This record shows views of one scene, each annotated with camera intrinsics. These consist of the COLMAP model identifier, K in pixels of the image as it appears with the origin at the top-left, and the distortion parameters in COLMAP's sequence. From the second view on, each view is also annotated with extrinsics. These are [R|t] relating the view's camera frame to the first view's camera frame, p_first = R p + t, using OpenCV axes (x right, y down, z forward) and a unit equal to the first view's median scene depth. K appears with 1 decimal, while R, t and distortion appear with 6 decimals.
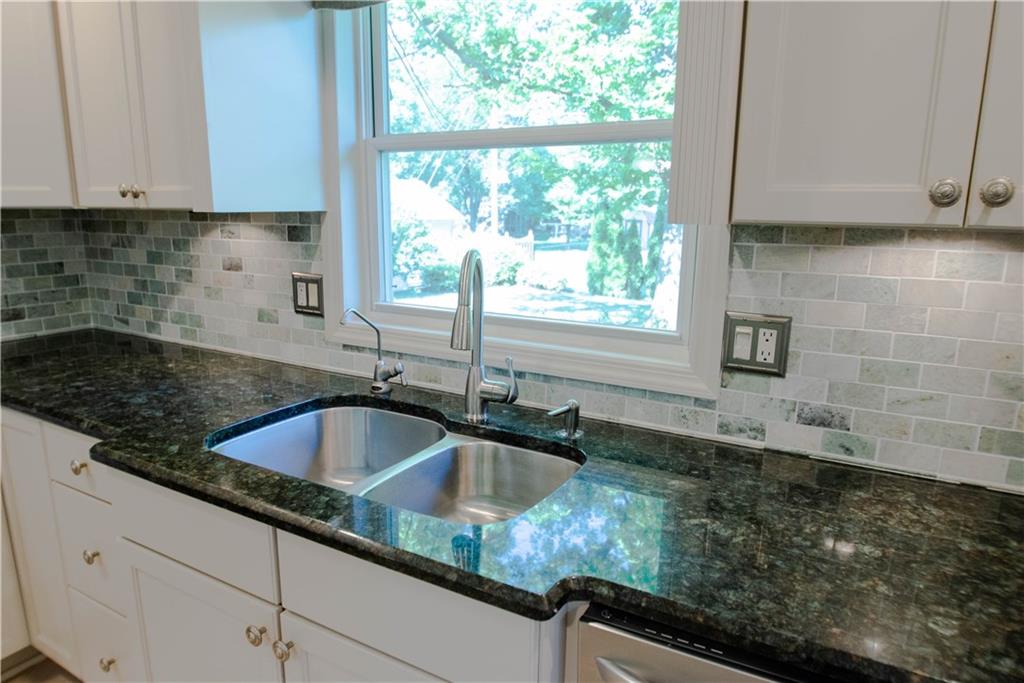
lens RADIAL K [[656.1, 0, 497.3], [0, 656.1, 353.5], [0, 0, 1]] dist [-0.041848, 0.008444]
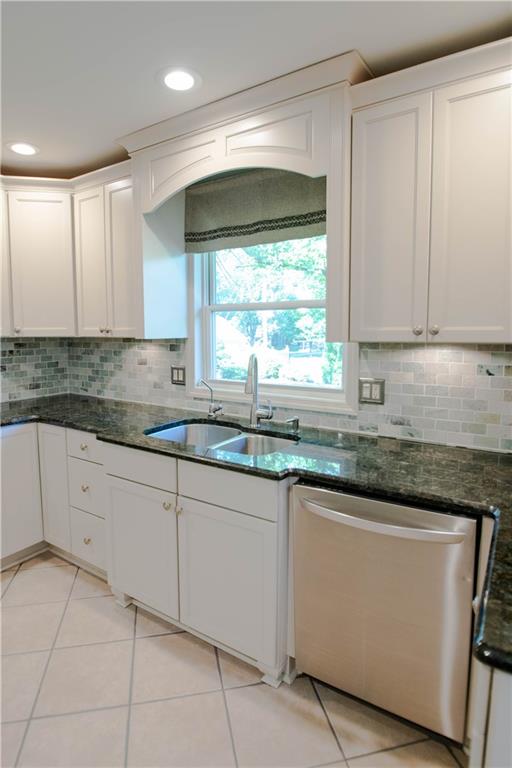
lens RADIAL K [[422.8, 0, 240.4], [0, 422.8, 370.3], [0, 0, 1]] dist [-0.029239, -0.000300]
pose [[0.997966, -0.006387, -0.063430, 0.010234], [-0.001736, 0.991878, -0.127178, 0.078590], [0.063727, 0.127030, 0.989850, -0.420114]]
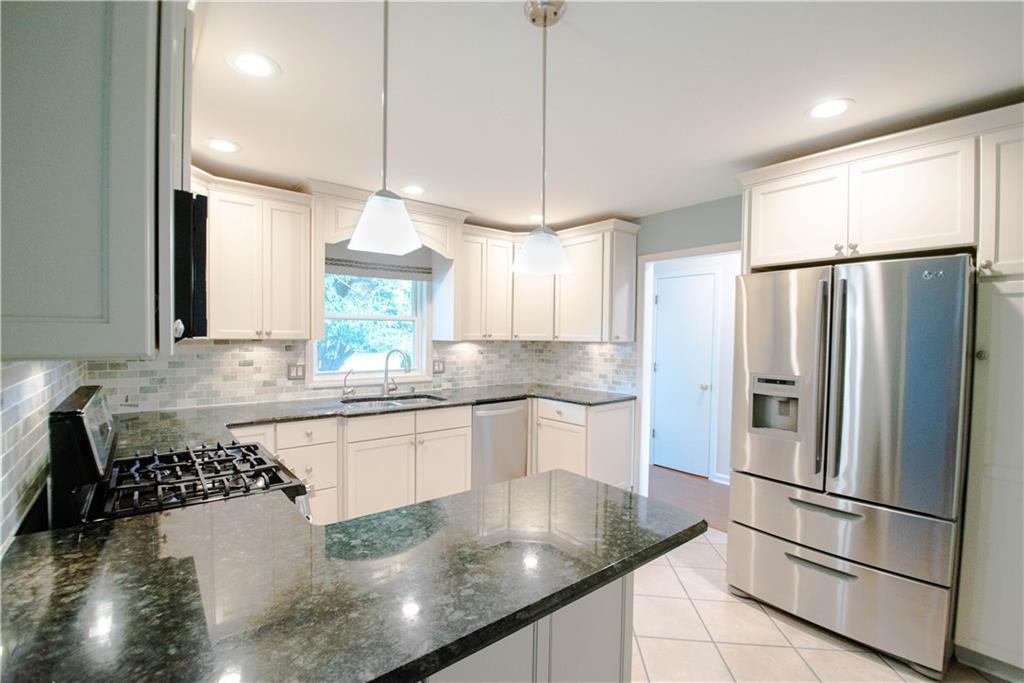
lens RADIAL K [[445.6, 0, 504.2], [0, 445.6, 340.6], [0, 0, 1]] dist [-0.003916, -0.000607]
pose [[0.349598, -0.018533, 0.936716, -1.726119], [0.199125, 0.978432, -0.054958, 0.052140], [-0.915495, 0.205737, 0.345748, -0.391293]]
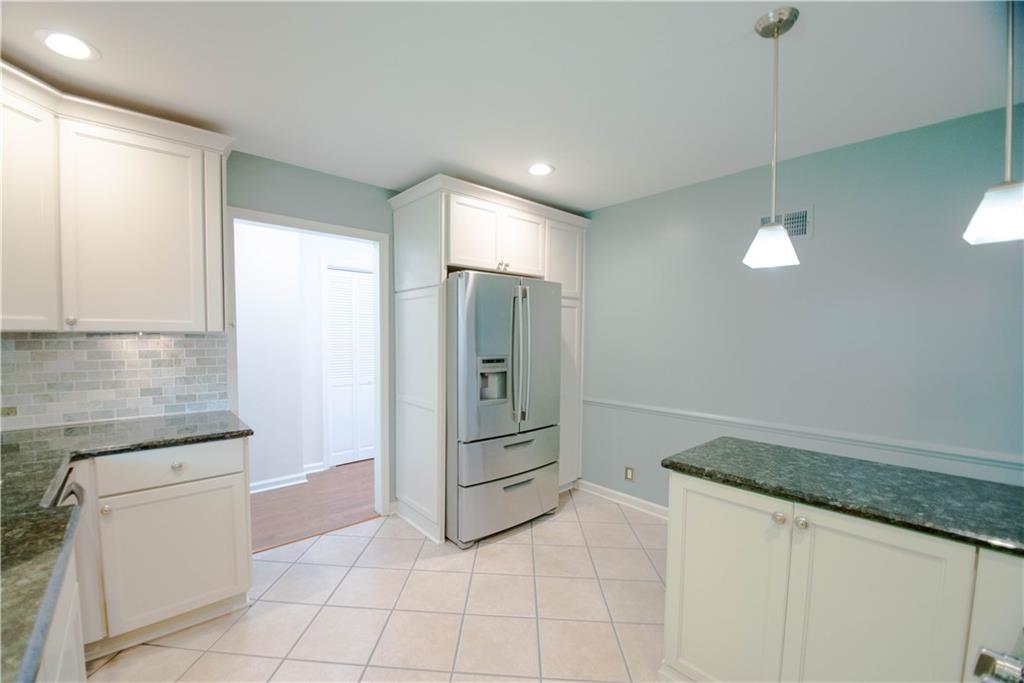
lens RADIAL K [[440.5, 0, 517.1], [0, 440.5, 345.2], [0, 0, 1]] dist [-0.002729, -0.001401]
pose [[-0.951657, -0.033879, 0.305288, -0.787591], [0.044885, 0.967891, 0.247330, -0.214595], [-0.303864, 0.249076, -0.919580, 0.871533]]
